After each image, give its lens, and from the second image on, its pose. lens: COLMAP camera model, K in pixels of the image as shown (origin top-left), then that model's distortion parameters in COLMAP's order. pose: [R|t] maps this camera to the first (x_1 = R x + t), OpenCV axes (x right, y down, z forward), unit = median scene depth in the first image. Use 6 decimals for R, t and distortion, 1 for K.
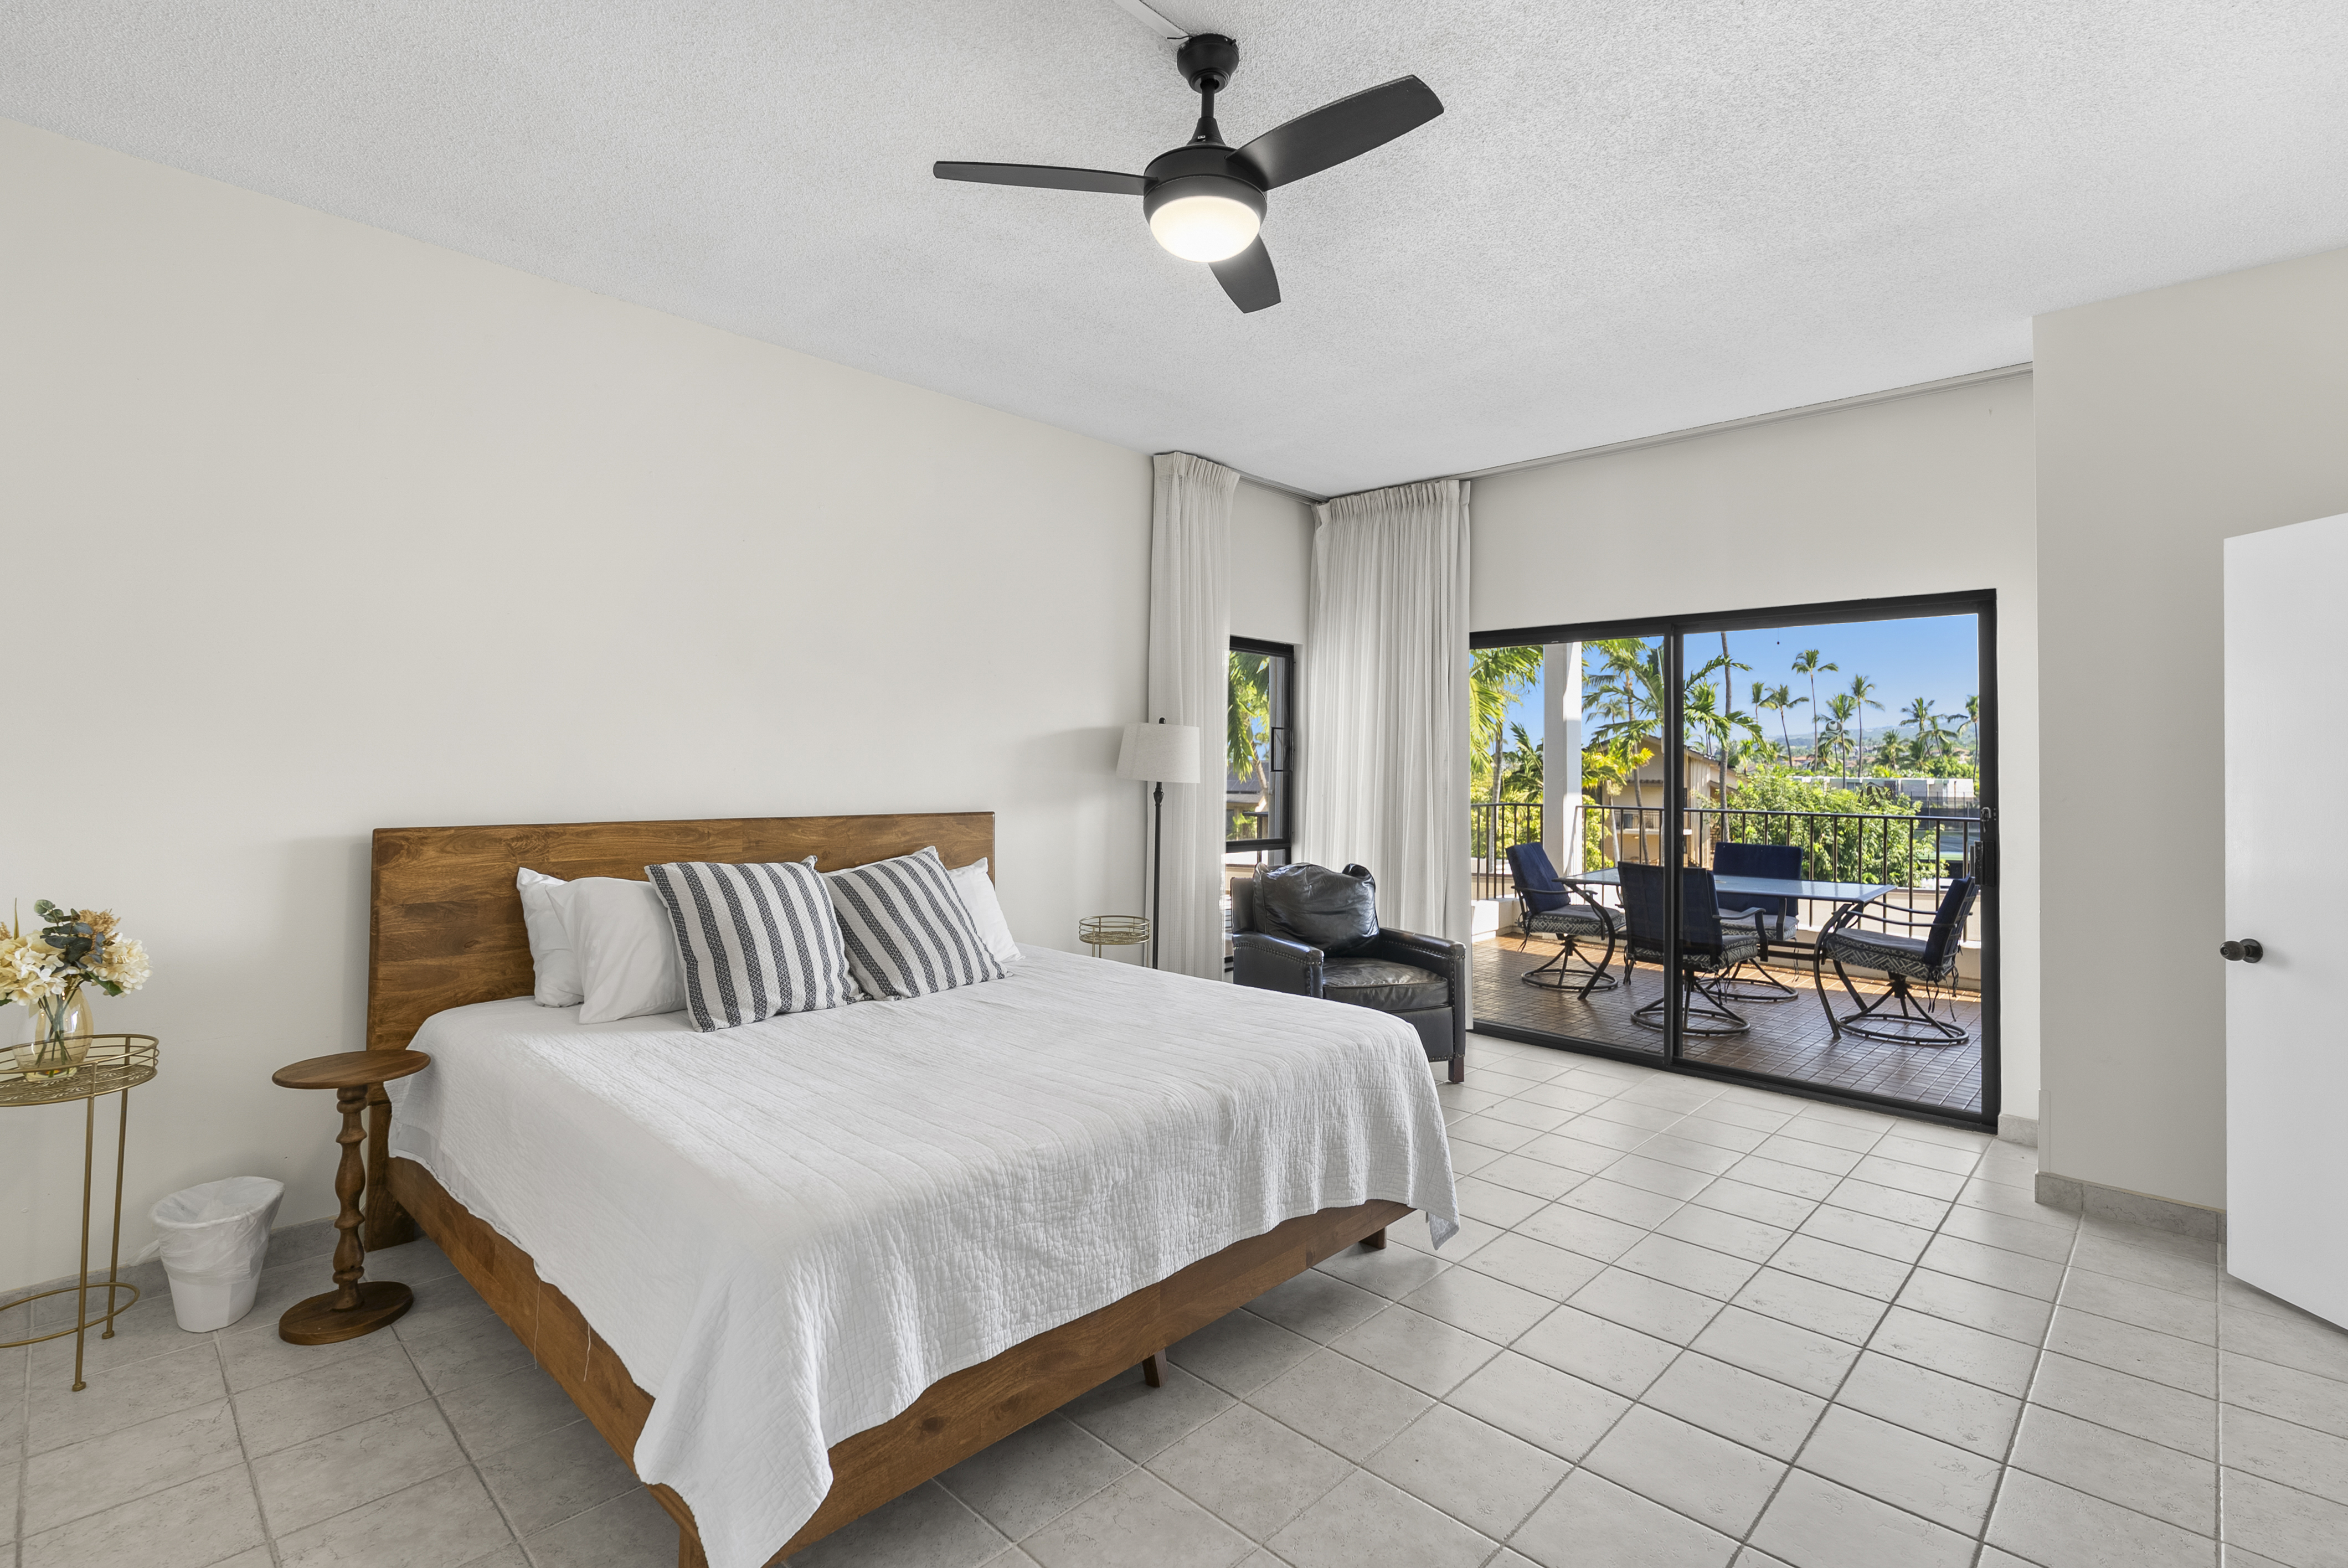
lens RADIAL K [[1068.1, 0, 1162.2], [0, 1068.1, 758.3], [0, 0, 1]] dist [-0.000592, 0.001661]
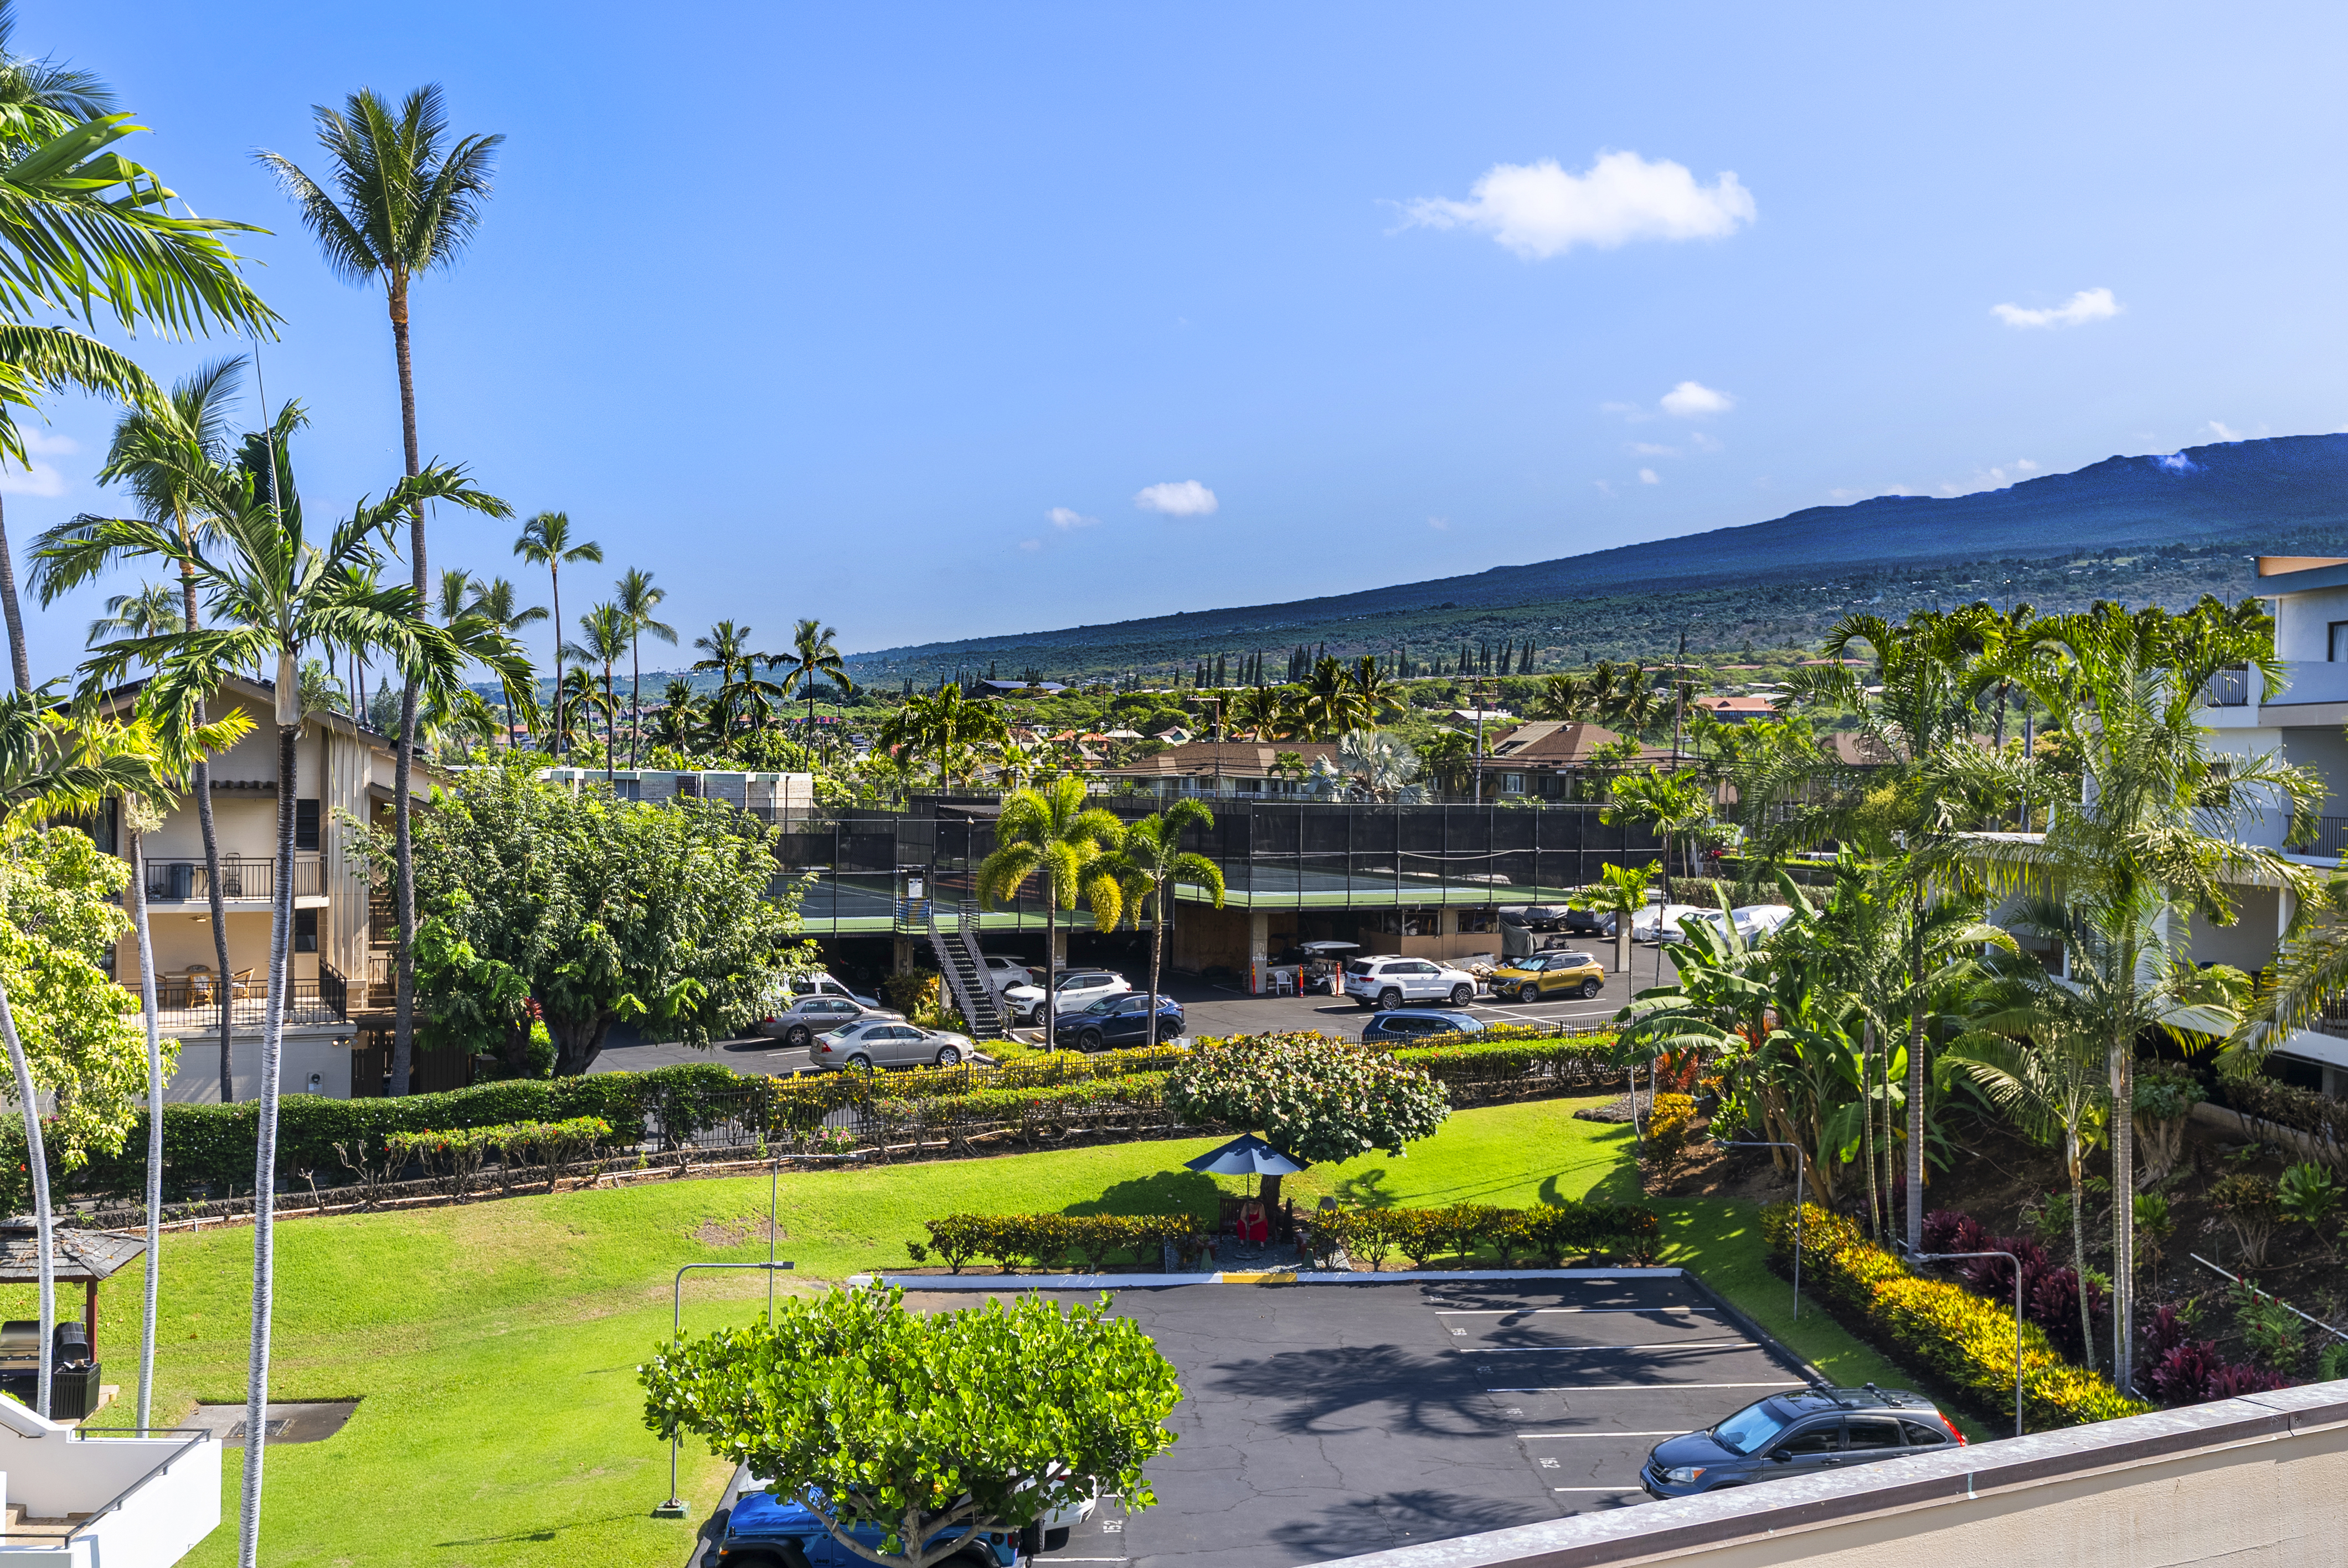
lens RADIAL K [[2263.3, 0, 1184.4], [0, 2263.3, 793.1], [0, 0, 1]] dist [0.010512, 0.000000]
pose [[0.677671, -0.007364, 0.735328, 0.625591], [-0.015440, 0.999587, 0.024240, -0.030065], [-0.735203, -0.027780, 0.677278, 1.420799]]
